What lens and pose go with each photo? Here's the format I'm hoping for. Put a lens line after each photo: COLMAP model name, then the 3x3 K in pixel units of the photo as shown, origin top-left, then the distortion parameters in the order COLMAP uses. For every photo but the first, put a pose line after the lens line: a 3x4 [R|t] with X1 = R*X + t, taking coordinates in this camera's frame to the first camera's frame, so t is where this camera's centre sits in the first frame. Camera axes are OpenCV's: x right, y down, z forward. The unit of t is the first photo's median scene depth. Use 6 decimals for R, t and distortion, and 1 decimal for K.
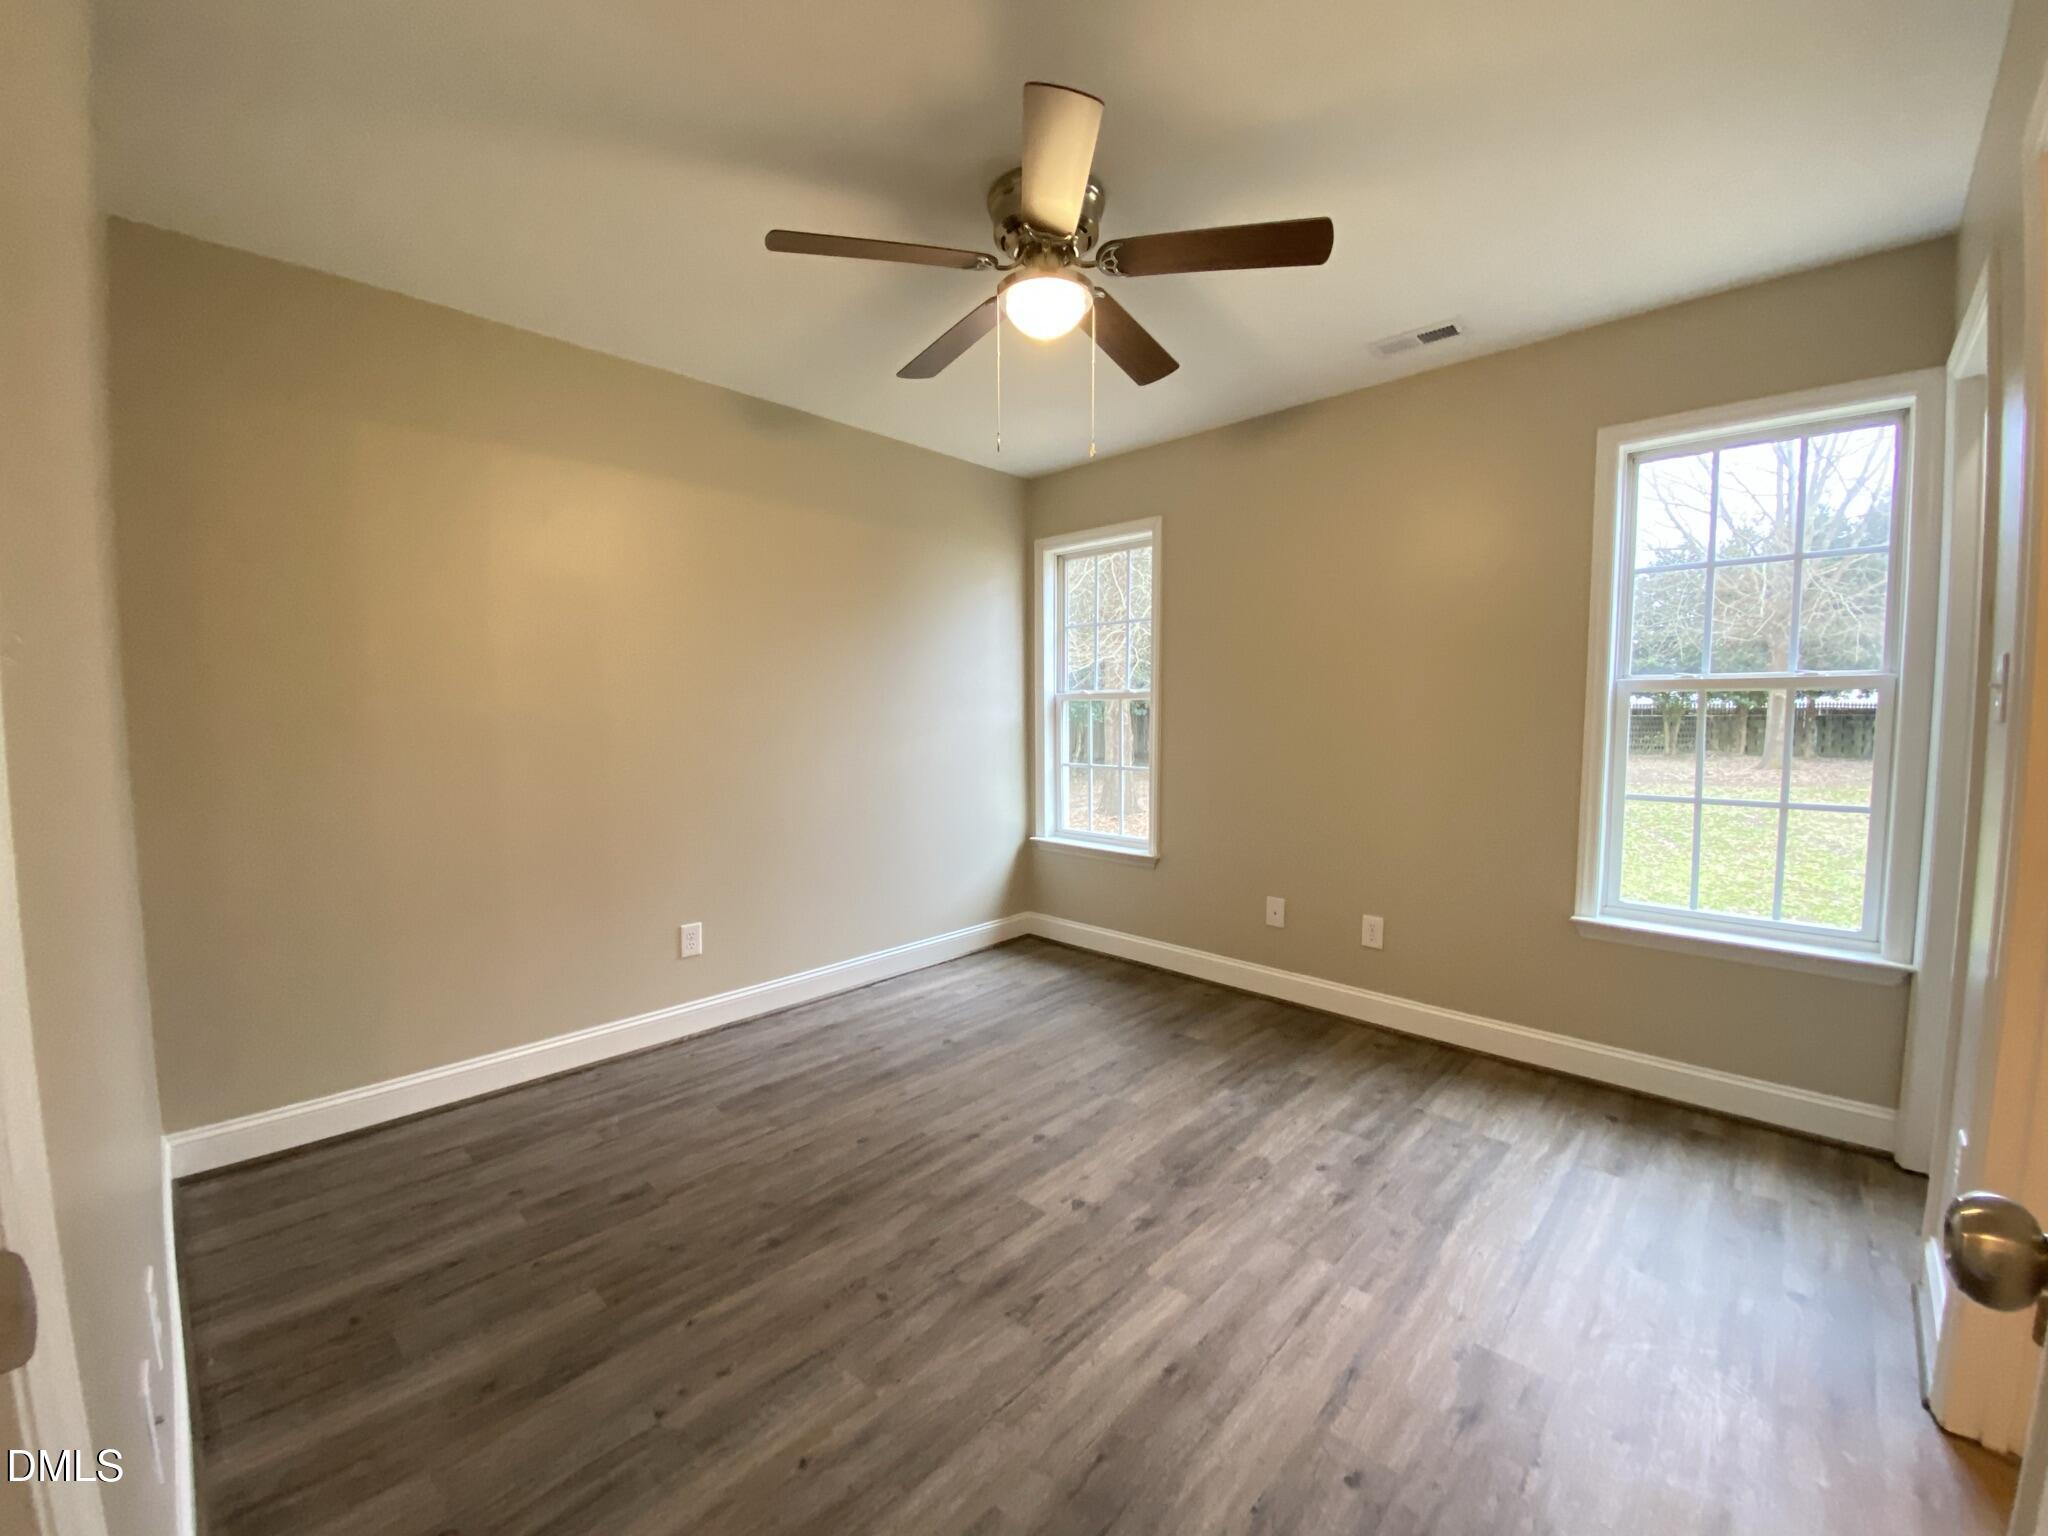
lens RADIAL K [[827.8, 0, 1026.5], [0, 827.8, 764.8], [0, 0, 1]] dist [0.009755, -0.016714]
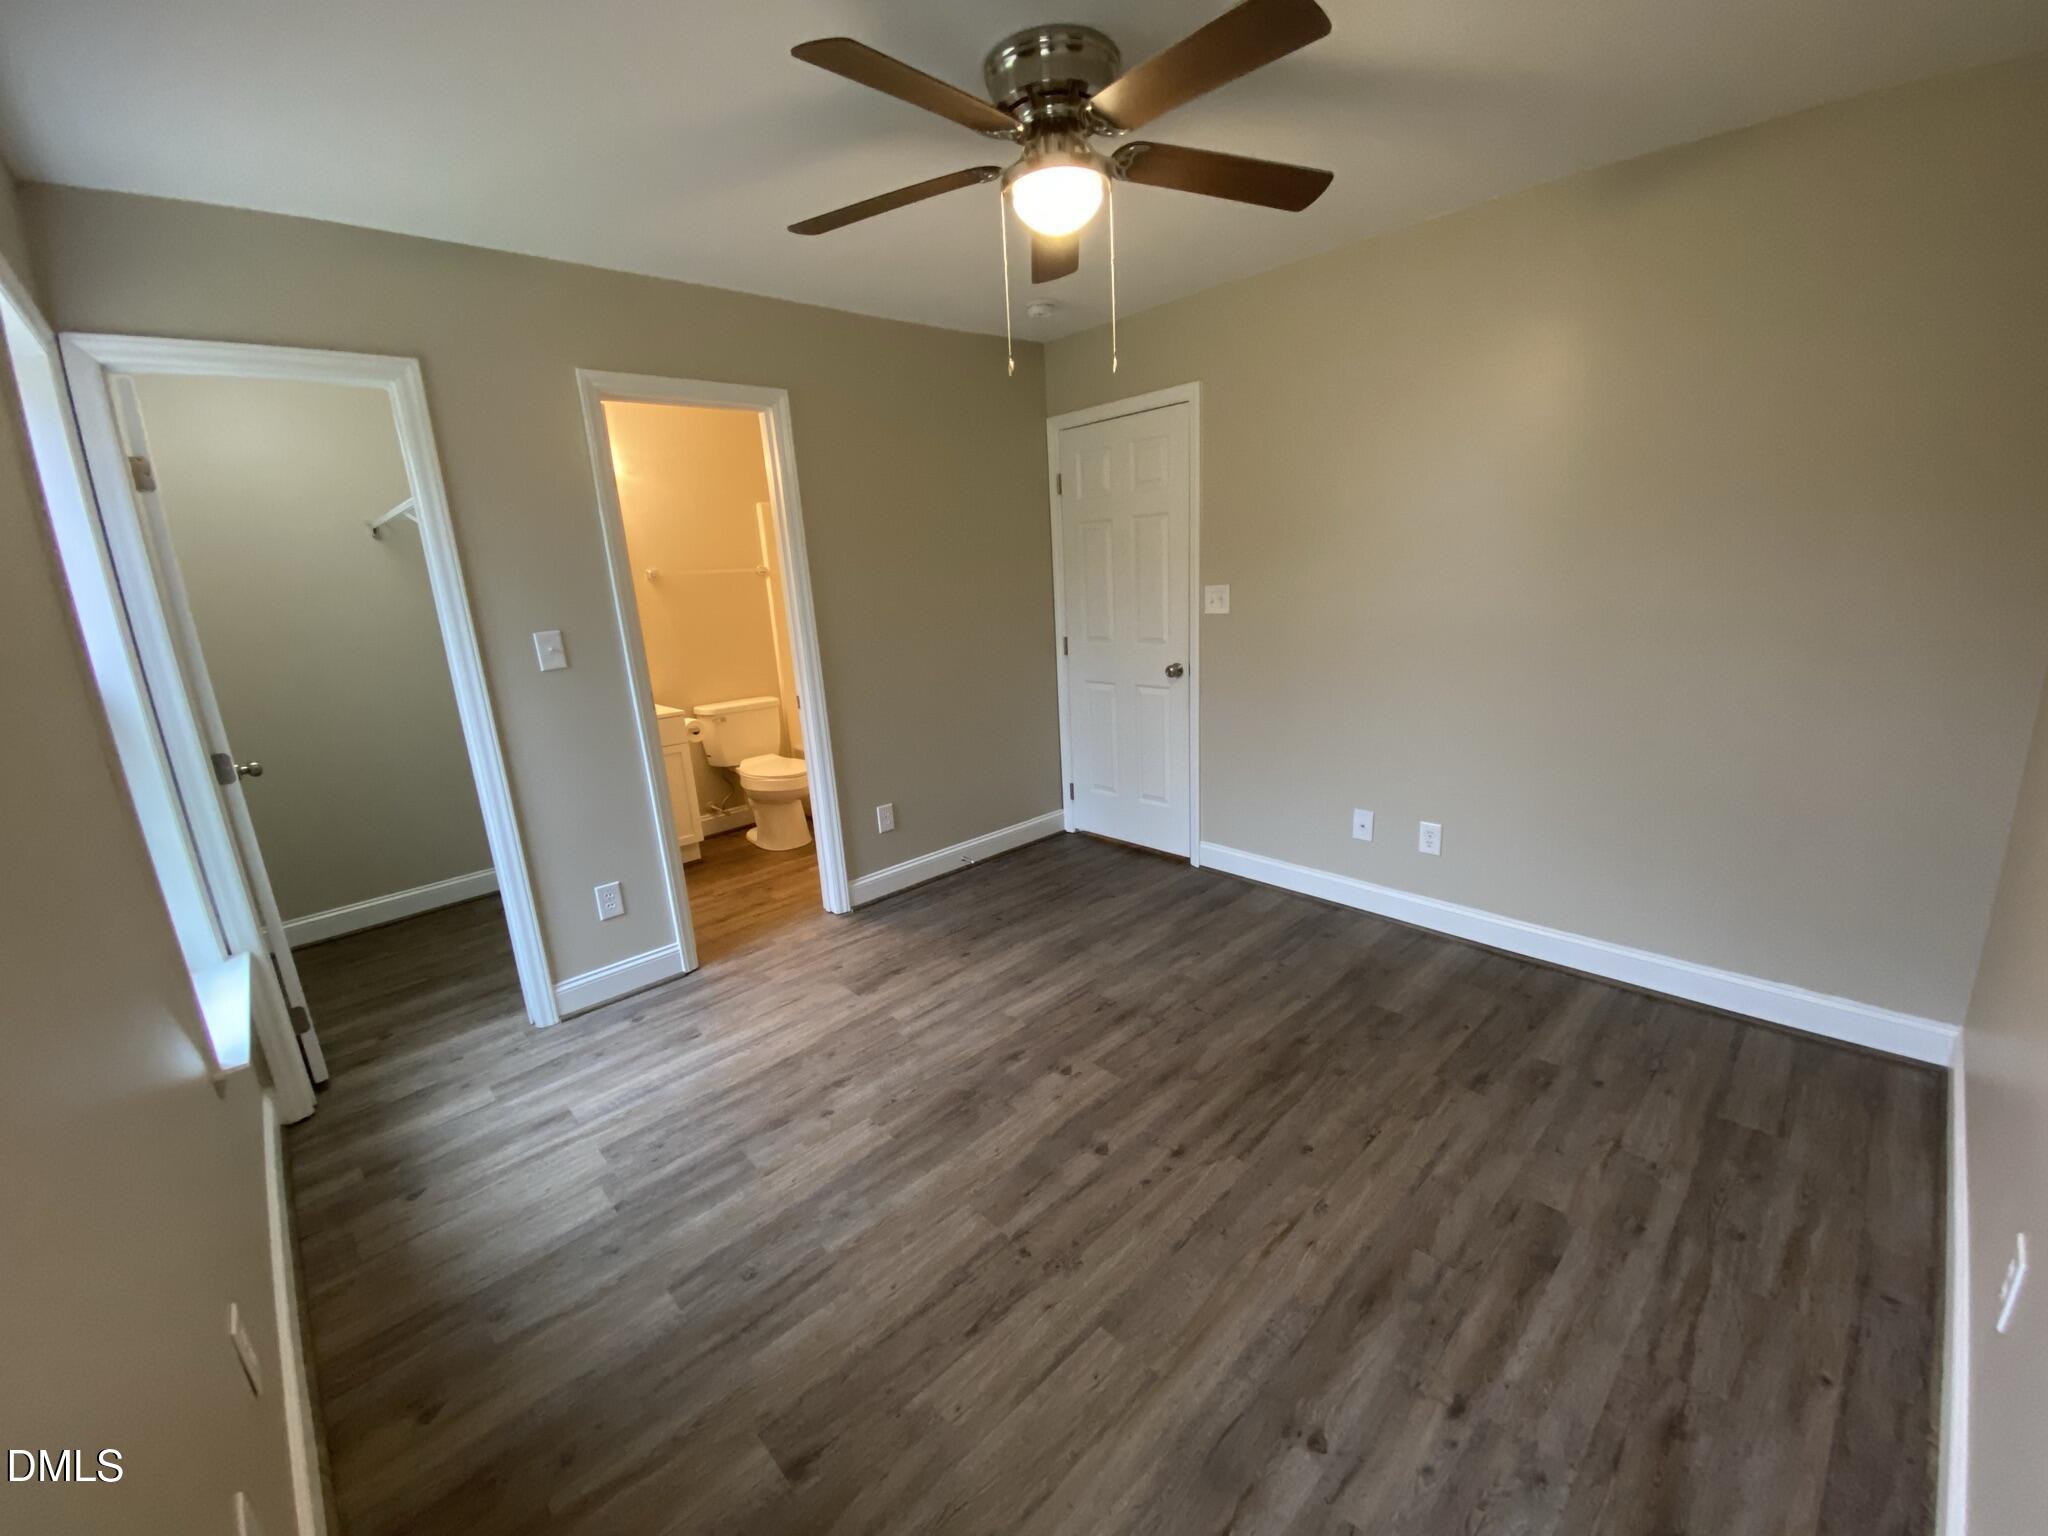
lens RADIAL K [[827.8, 0, 1026.5], [0, 827.8, 764.8], [0, 0, 1]] dist [0.009755, -0.016714]
pose [[-0.996667, 0.049341, 0.064964, 0.017324], [0.066111, 0.955083, 0.288869, -0.199504], [-0.047793, 0.292201, -0.955162, 1.729656]]
